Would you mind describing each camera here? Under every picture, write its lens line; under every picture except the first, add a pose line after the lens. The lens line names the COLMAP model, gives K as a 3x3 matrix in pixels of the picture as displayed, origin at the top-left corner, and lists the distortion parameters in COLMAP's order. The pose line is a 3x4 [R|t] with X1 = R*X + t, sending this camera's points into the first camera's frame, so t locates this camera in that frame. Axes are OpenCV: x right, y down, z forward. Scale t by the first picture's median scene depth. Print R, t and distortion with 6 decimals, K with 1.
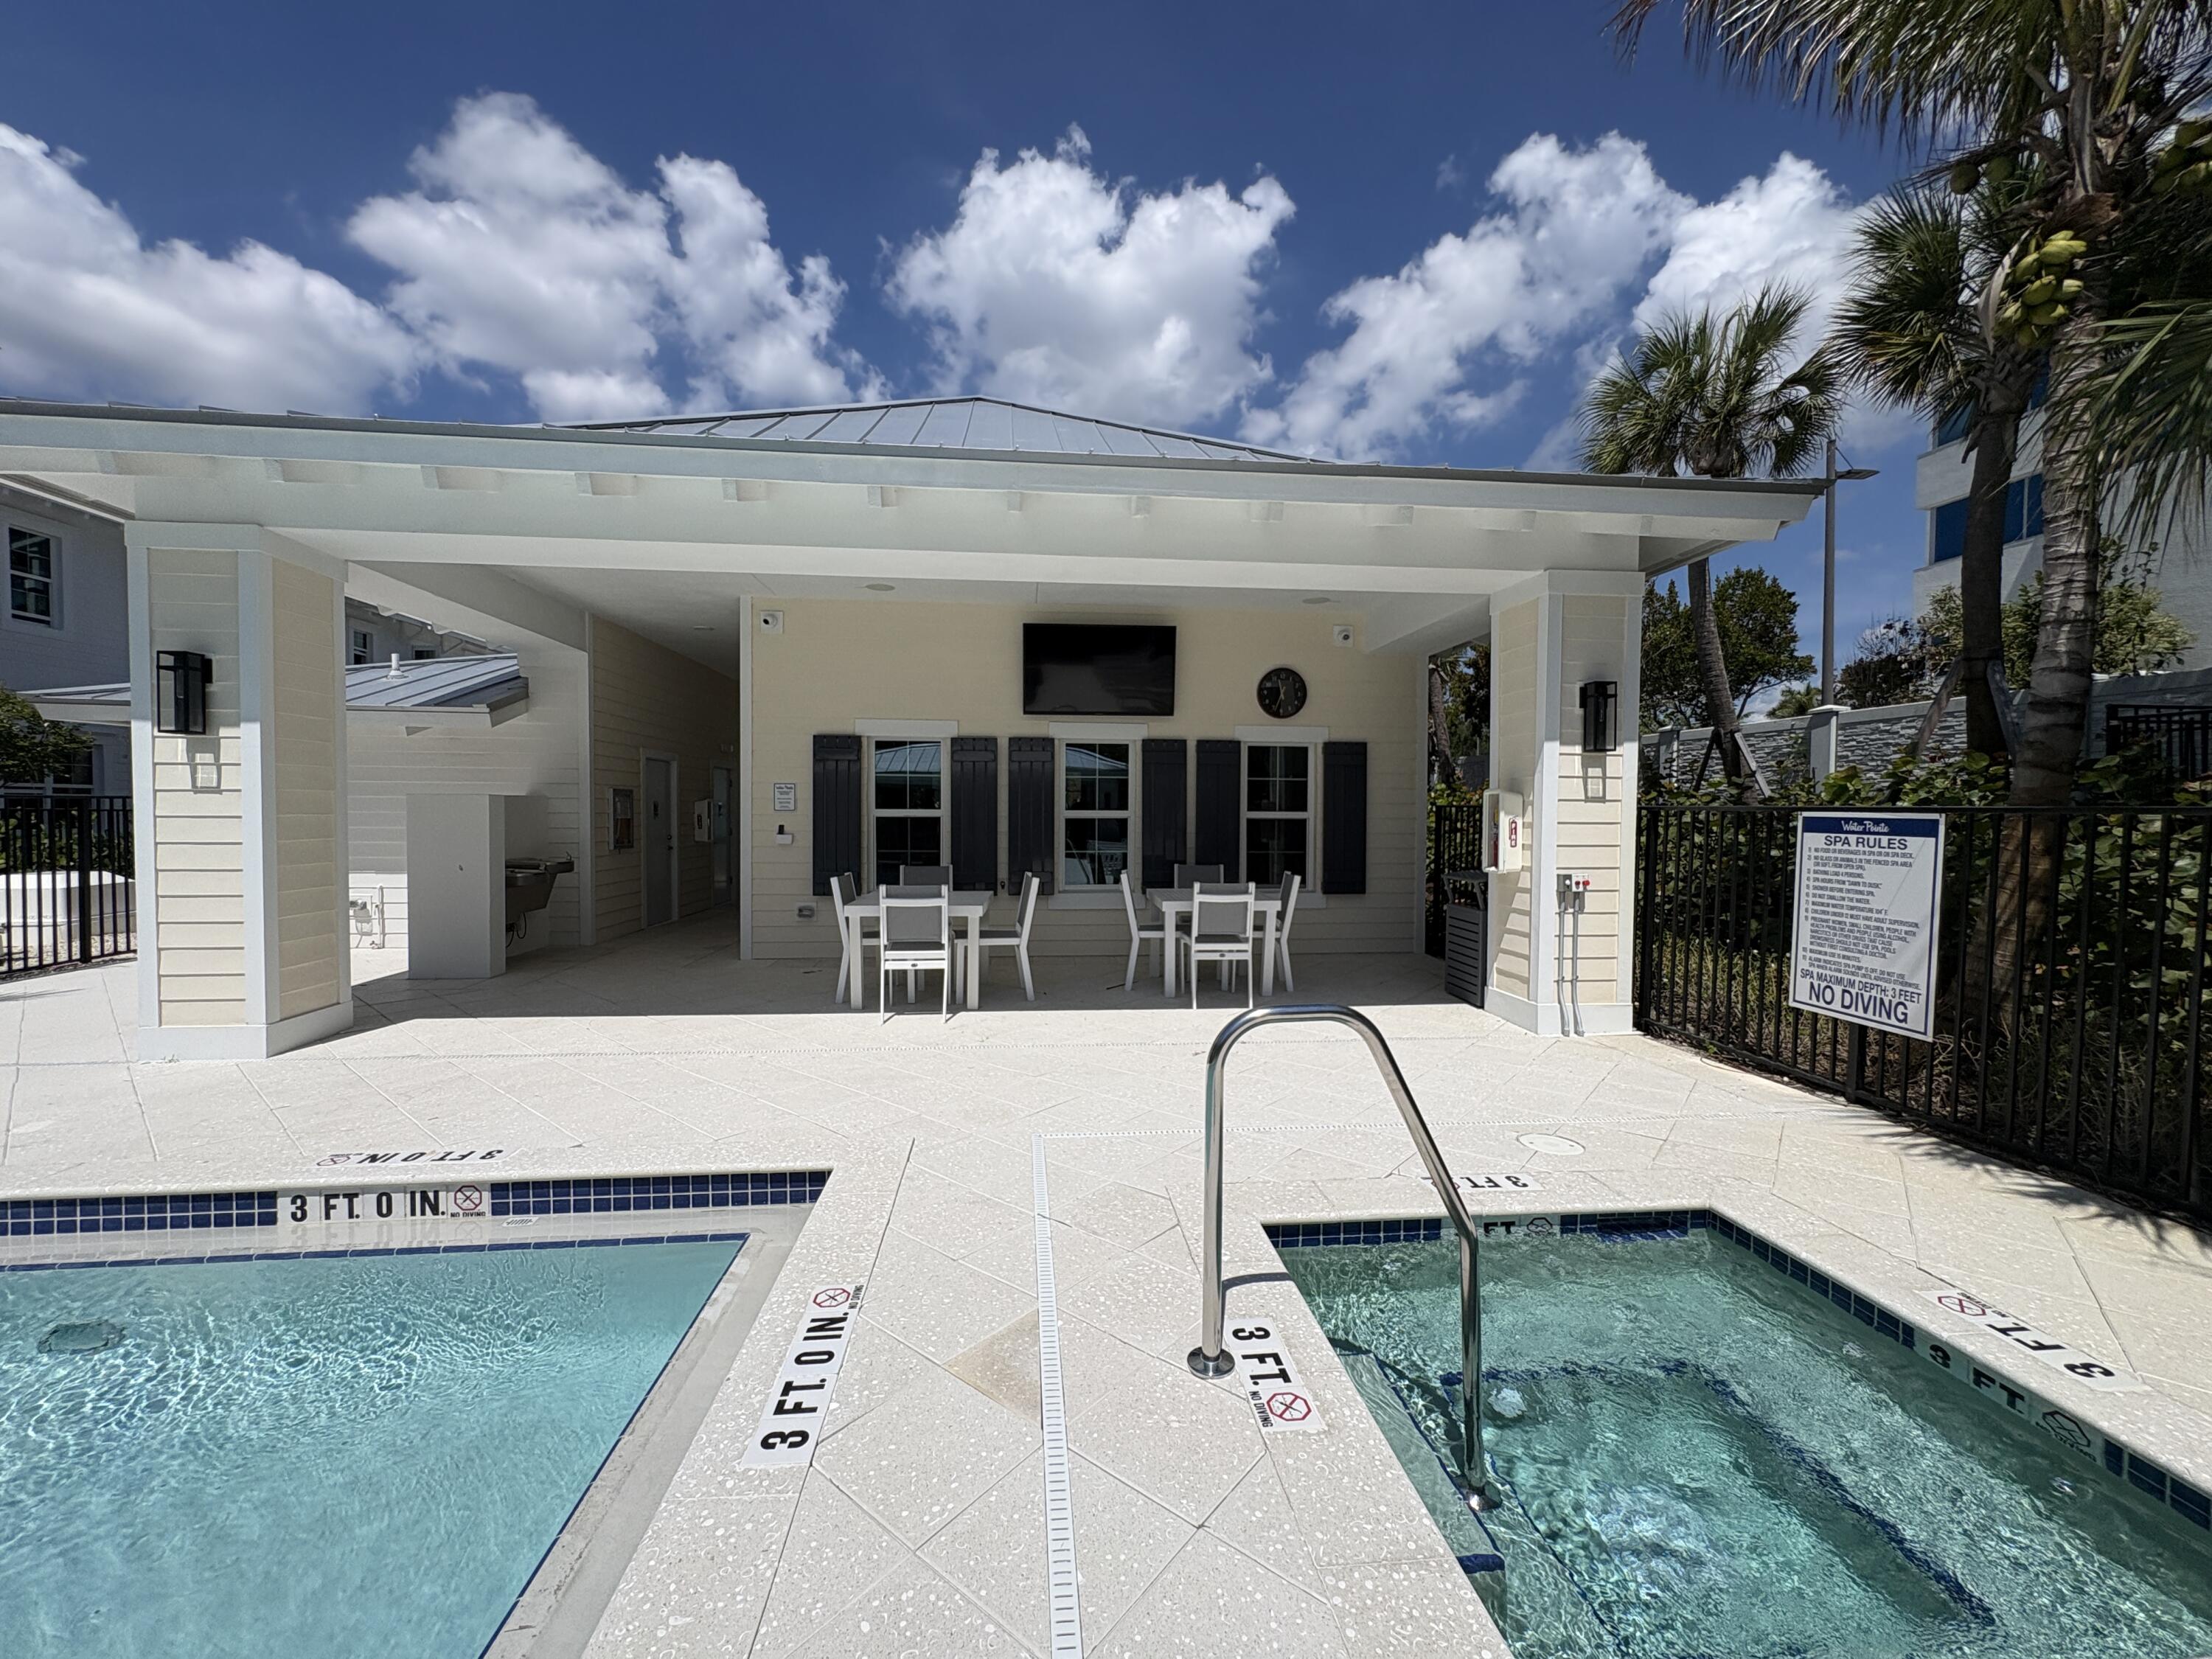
lens RADIAL K [[891.1, 0, 1109.7], [0, 891.1, 834.2], [0, 0, 1]] dist [0.001482, 0.000106]
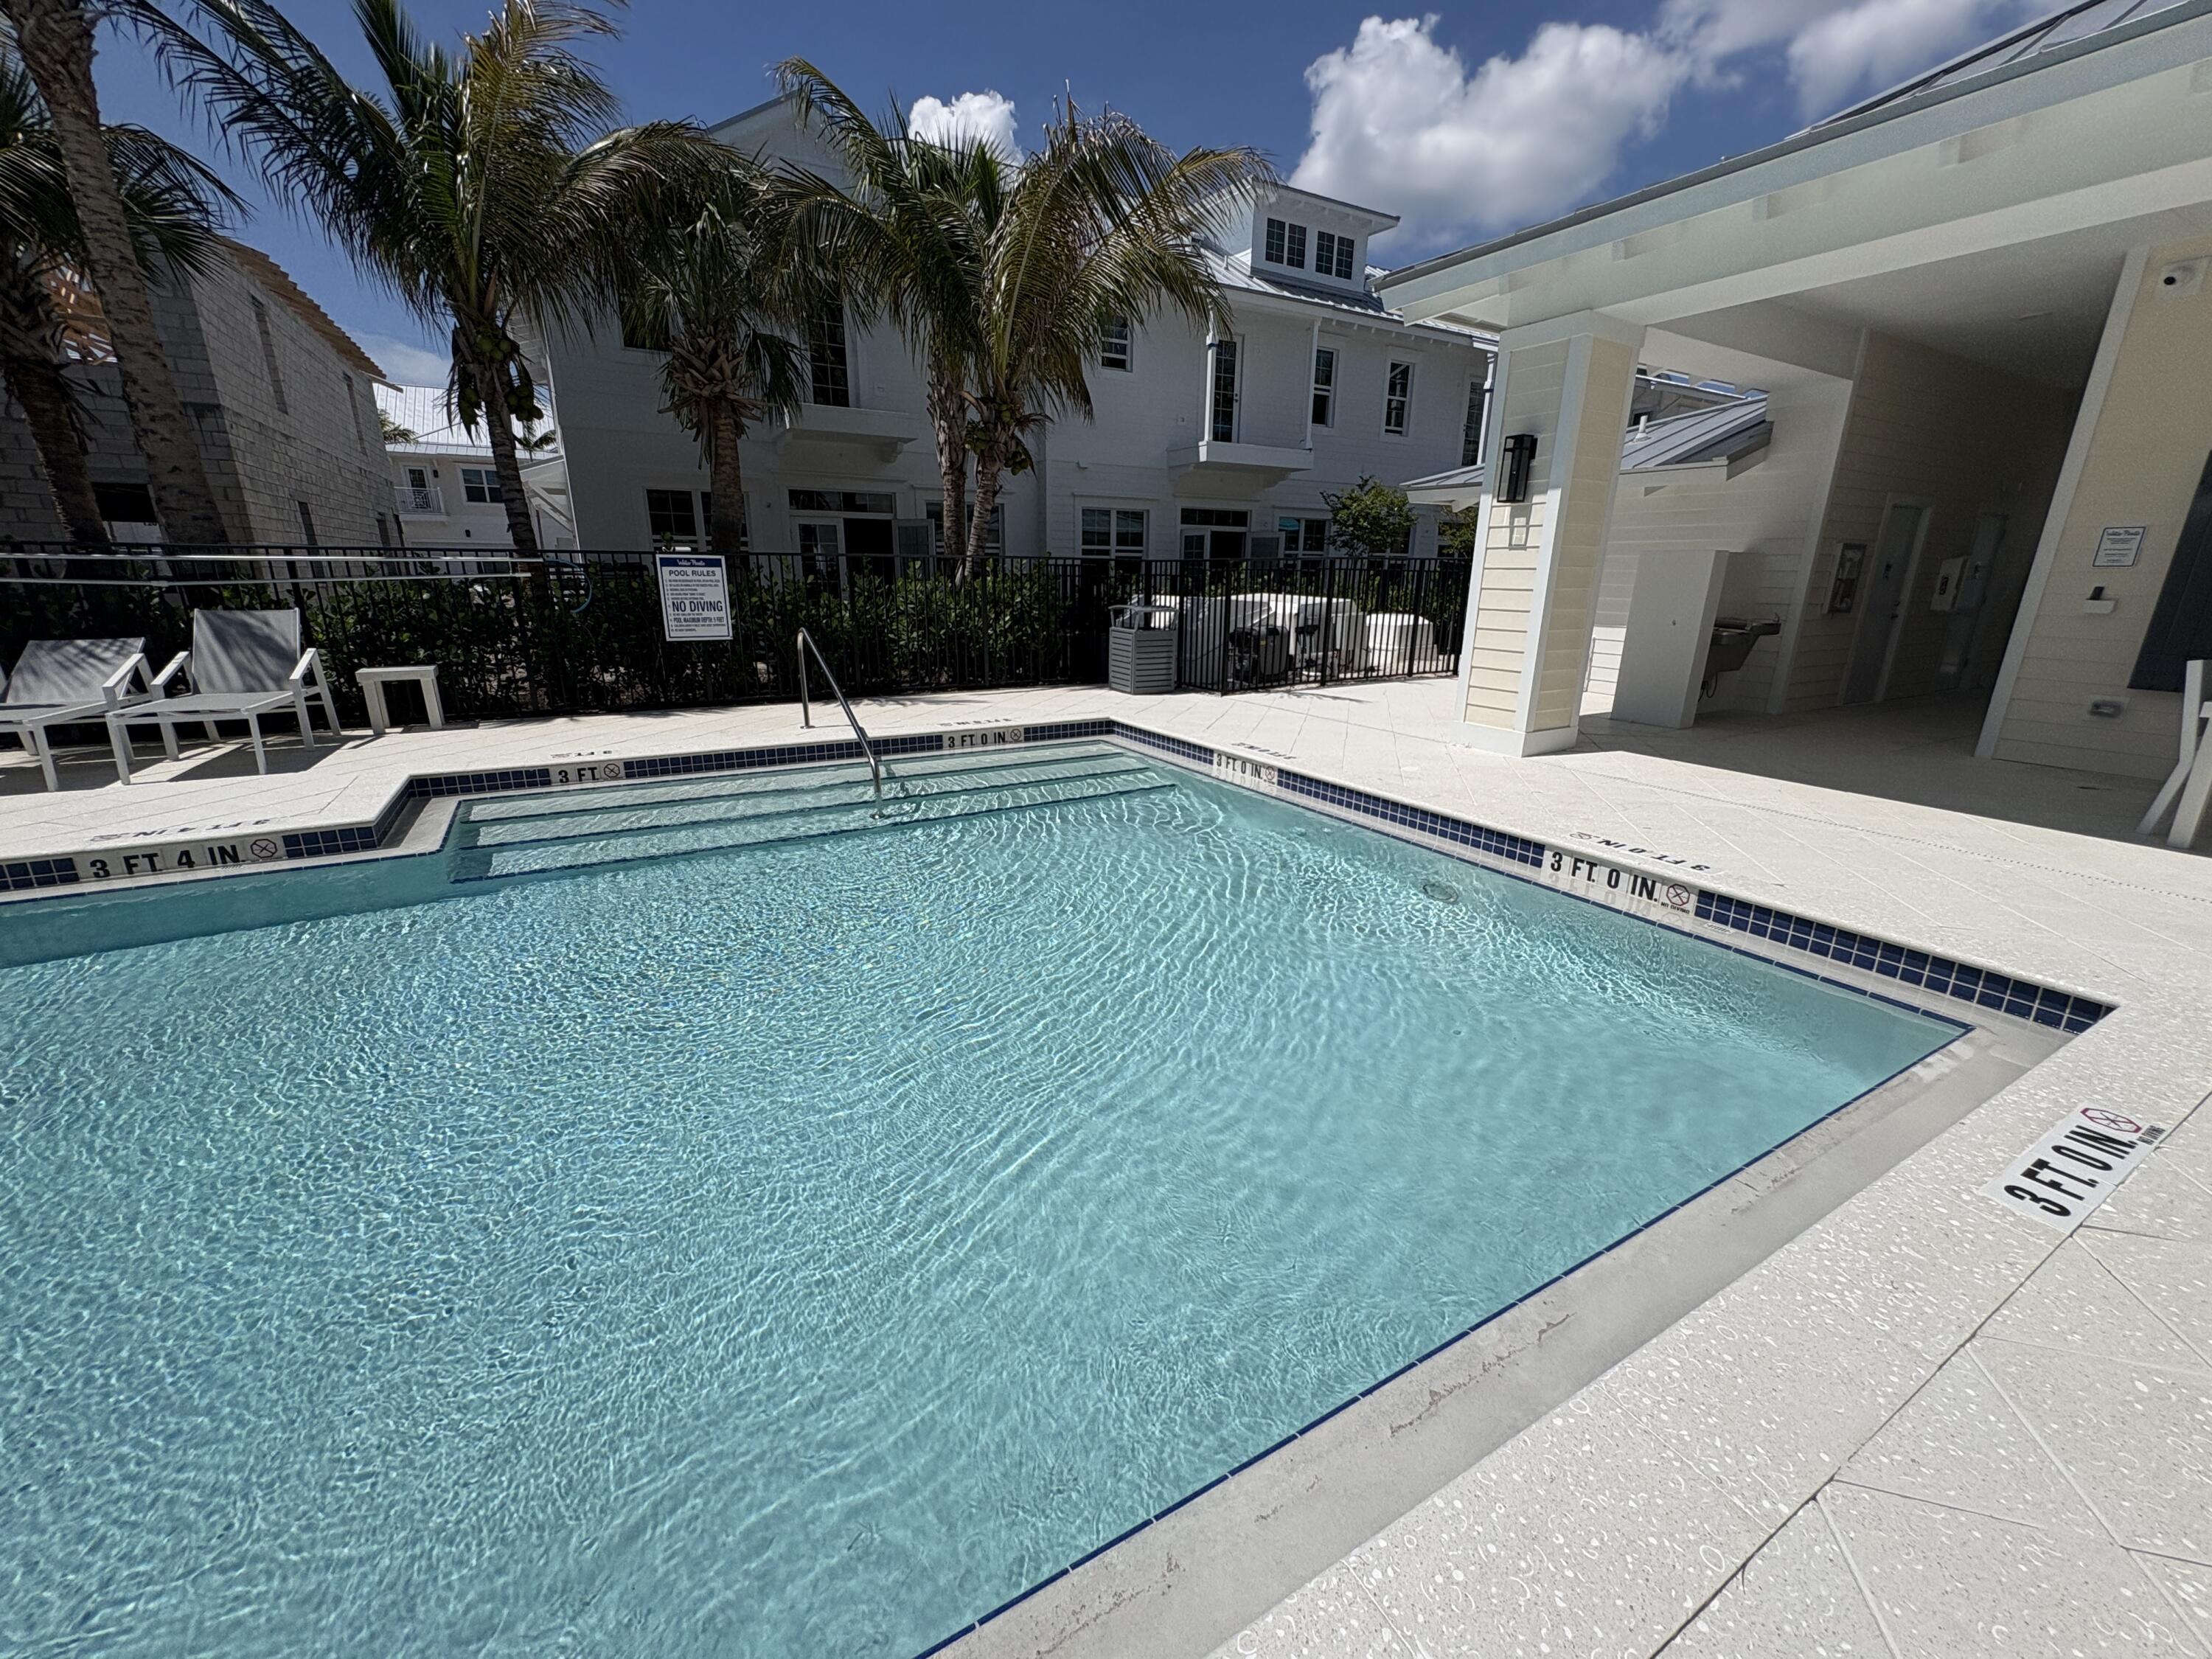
lens RADIAL K [[891.1, 0, 1085.7], [0, 891.1, 833.9], [0, 0, 1]] dist [0.001482, 0.000106]
pose [[0.406417, 0.256148, -0.877048, -0.014781], [-0.031746, 0.963278, 0.266622, 0.029344], [0.913136, -0.080517, 0.399625, -0.145176]]
